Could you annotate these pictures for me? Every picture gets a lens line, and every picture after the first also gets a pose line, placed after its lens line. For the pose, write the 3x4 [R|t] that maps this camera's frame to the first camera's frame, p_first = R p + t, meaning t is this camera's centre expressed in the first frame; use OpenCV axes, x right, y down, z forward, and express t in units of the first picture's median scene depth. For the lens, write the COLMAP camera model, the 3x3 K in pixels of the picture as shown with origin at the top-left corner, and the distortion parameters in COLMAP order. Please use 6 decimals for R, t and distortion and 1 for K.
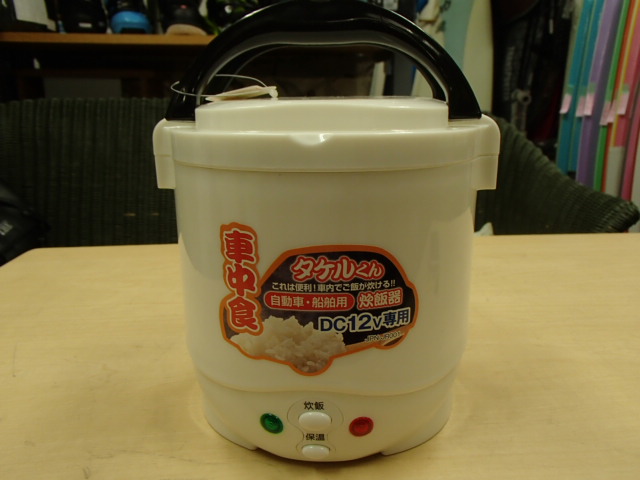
lens RADIAL K [[523.0, 0, 320.2], [0, 523.0, 240.1], [0, 0, 1]] dist [-0.001488, 0.000022]
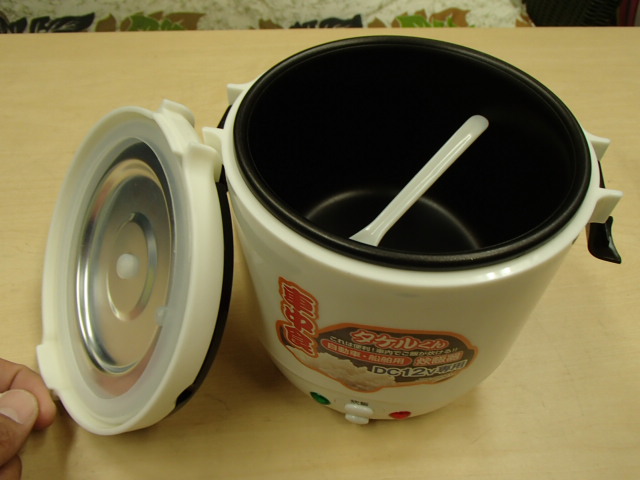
lens RADIAL K [[523.0, 0, 319.1], [0, 523.0, 240.0], [0, 0, 1]] dist [-0.001488, 0.000022]
pose [[0.991528, 0.116894, -0.056635, -0.078072], [-0.065648, 0.827214, 0.558039, -0.608060], [0.112081, -0.549594, 0.827879, 0.286500]]
